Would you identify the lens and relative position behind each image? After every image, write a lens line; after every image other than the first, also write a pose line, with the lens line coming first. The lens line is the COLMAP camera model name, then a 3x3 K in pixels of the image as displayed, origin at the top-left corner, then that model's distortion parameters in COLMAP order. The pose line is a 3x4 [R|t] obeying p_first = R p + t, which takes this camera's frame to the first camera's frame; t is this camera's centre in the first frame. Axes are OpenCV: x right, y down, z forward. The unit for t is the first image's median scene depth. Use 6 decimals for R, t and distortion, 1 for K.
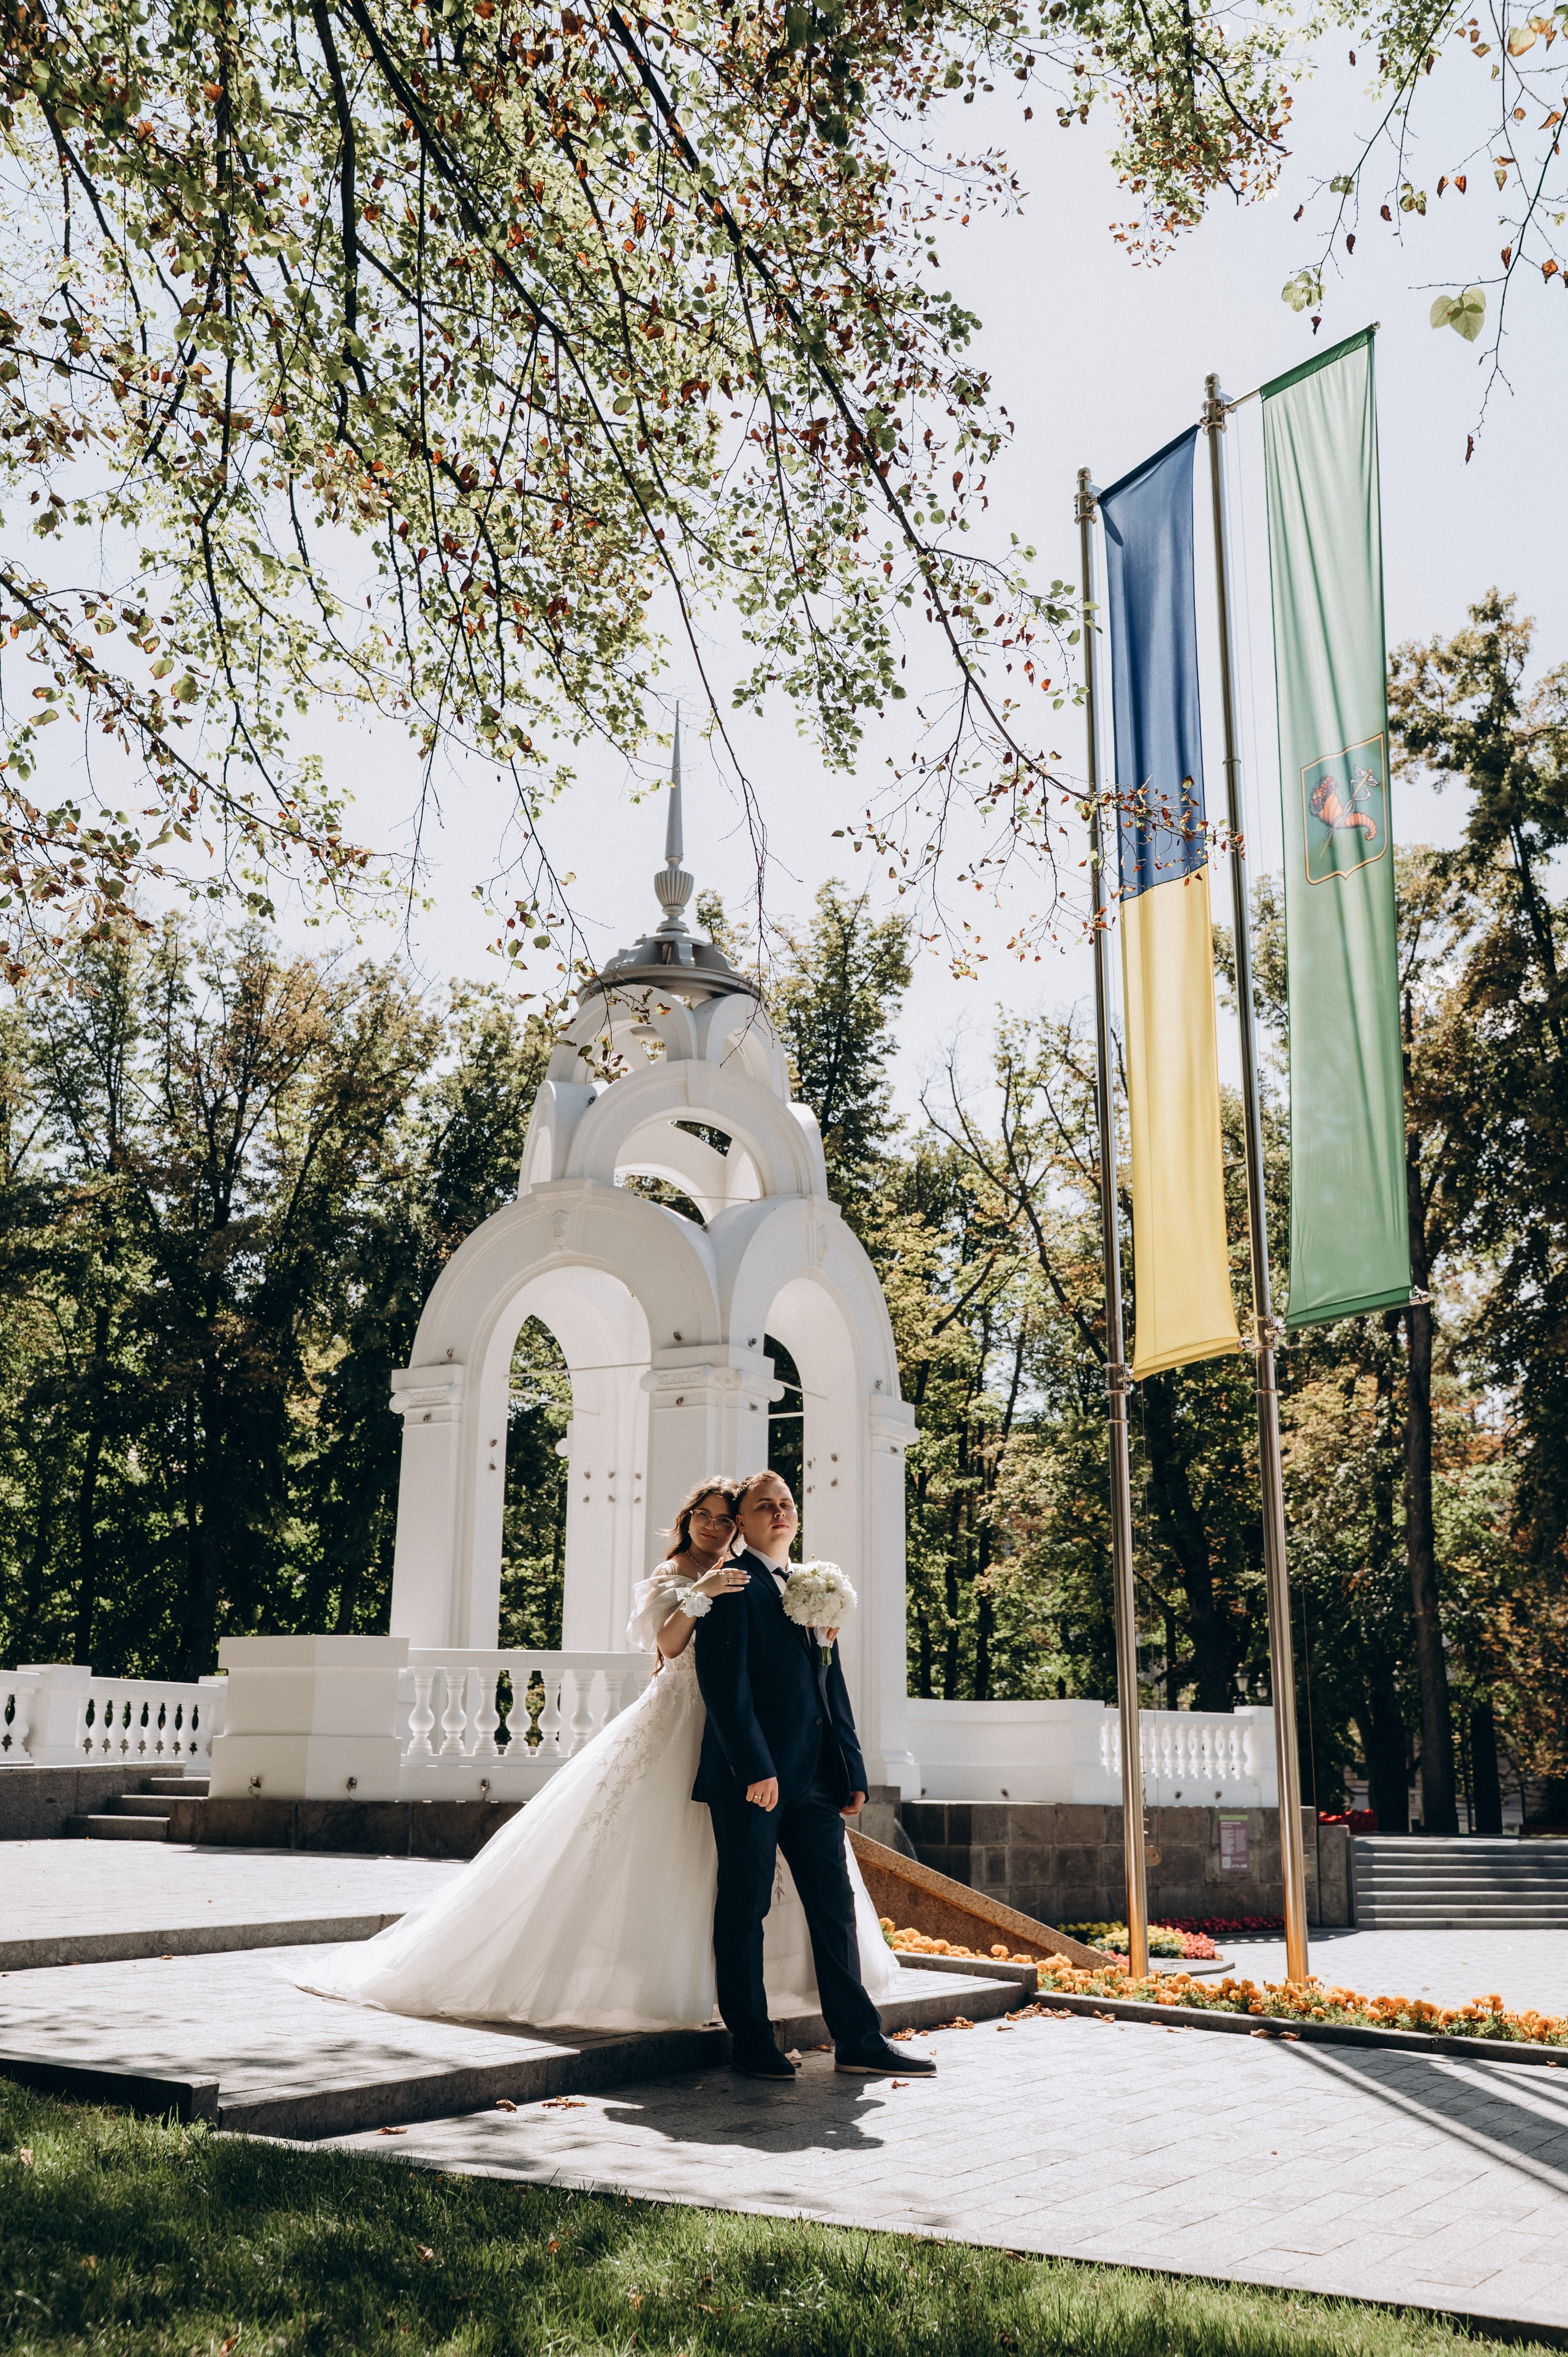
lens RADIAL K [[2201.2, 0, 784.3], [0, 2201.2, 1170.4], [0, 0, 1]] dist [-0.013253, 0.003692]
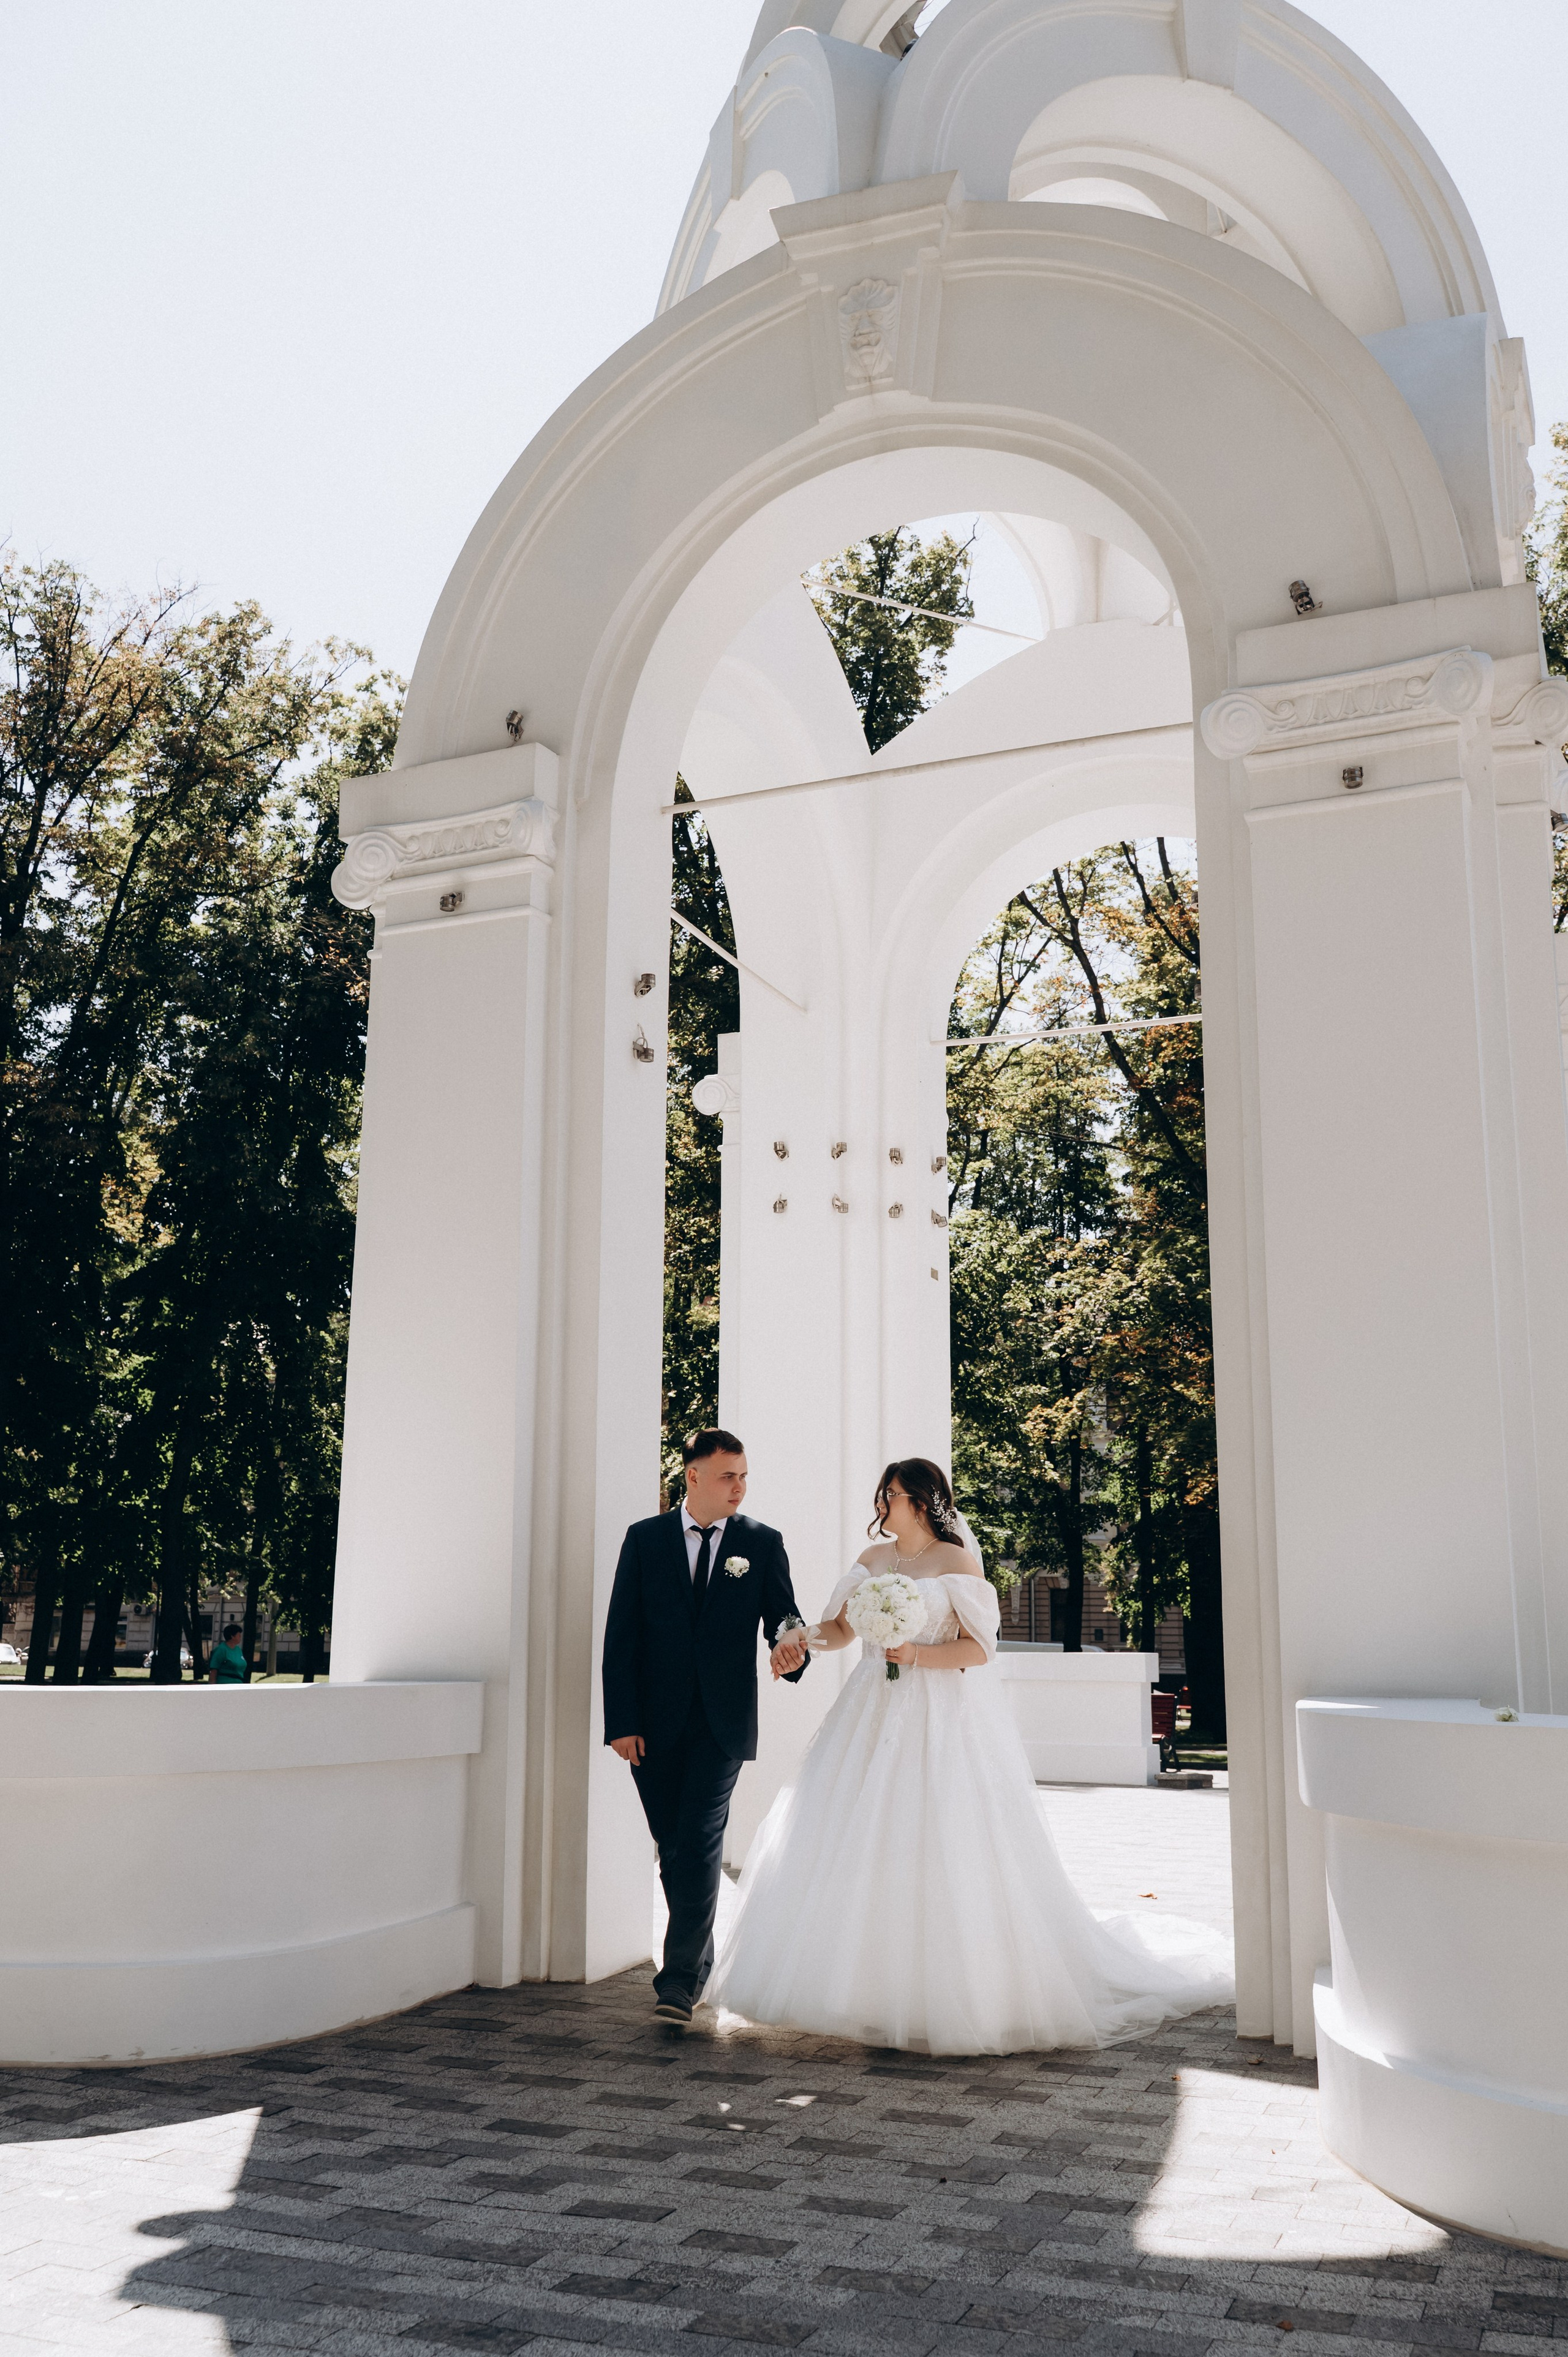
lens RADIAL K [[1970.3, 0, 788.1], [0, 1970.3, 1229.2], [0, 0, 1]] dist [0.002515, -0.006519]
pose [[0.994449, 0.017221, 0.103801, -0.150771], [-0.025358, 0.996662, 0.077595, 0.147118], [-0.102118, -0.079797, 0.991567, 0.734823]]
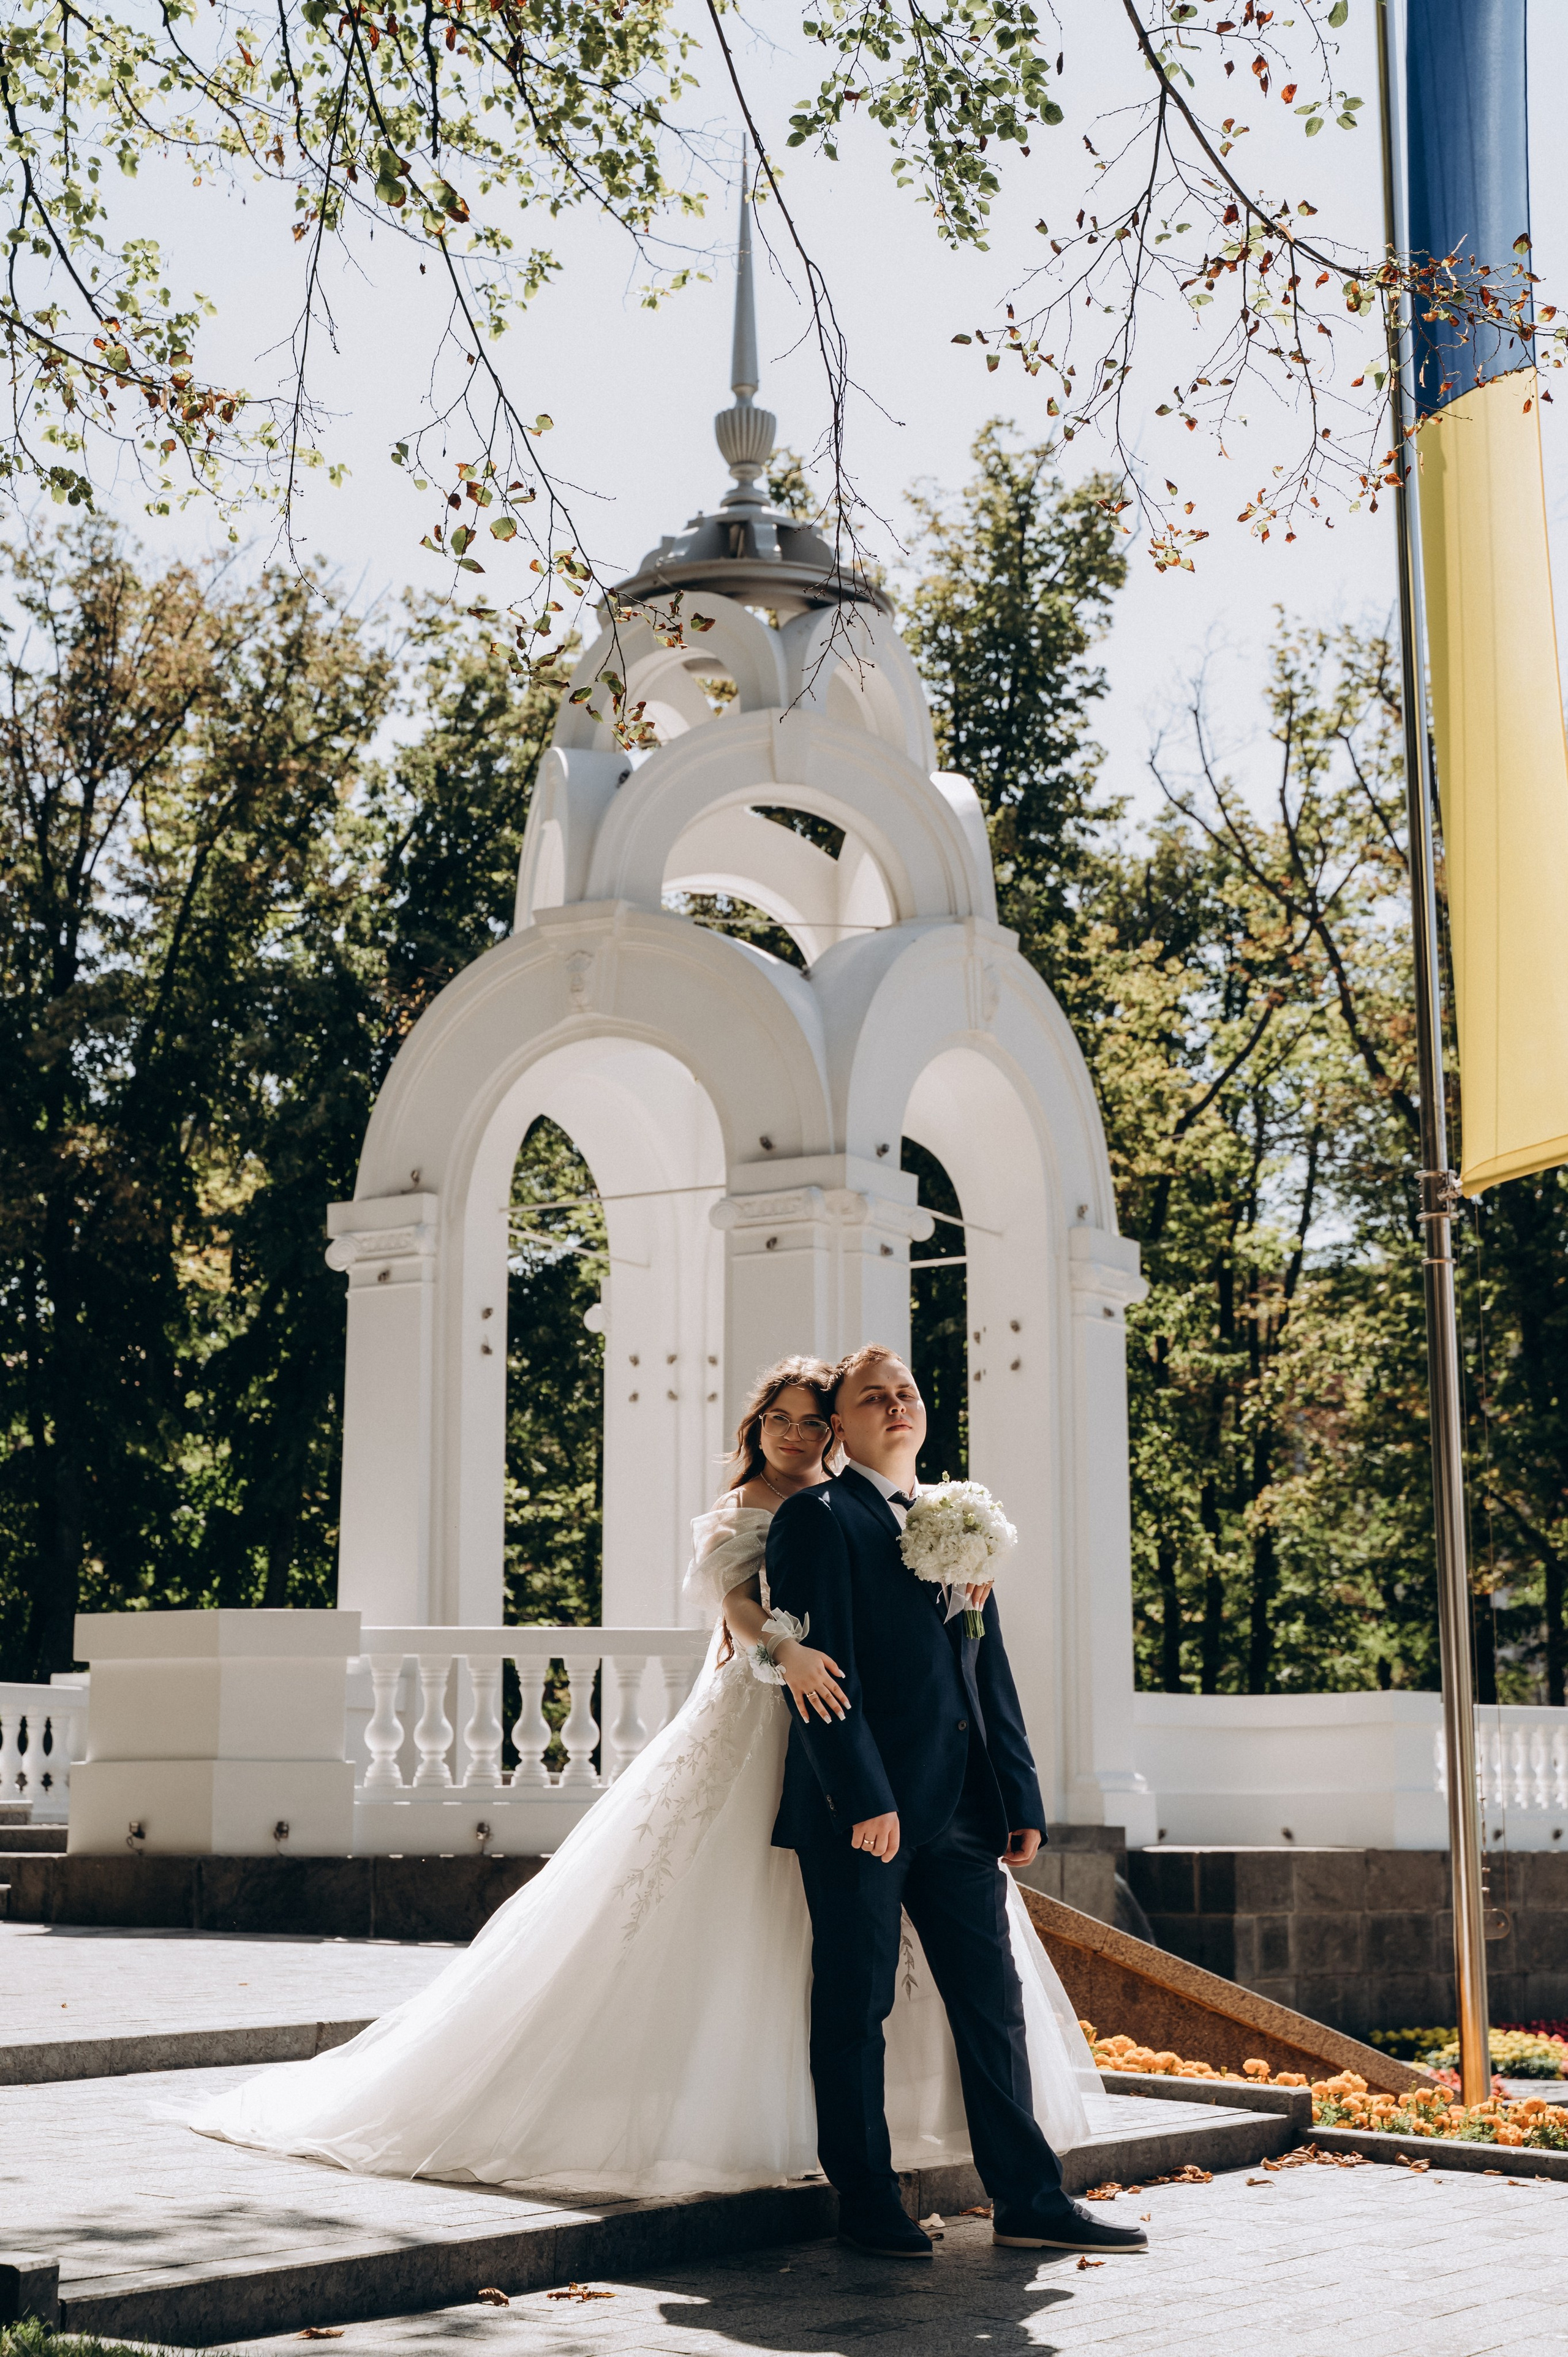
lens RADIAL K [[3444.5, 0, 791.0], [0, 3444.5, 1181.2], [0, 0, 1]] dist [-0.008531, -0.041007]
pose [[0.998754, -0.020018, -0.045717, 0.004584], [0.023908, 0.995991, 0.086198, -0.000075], [0.043808, -0.087184, 0.995229, -0.002027]]
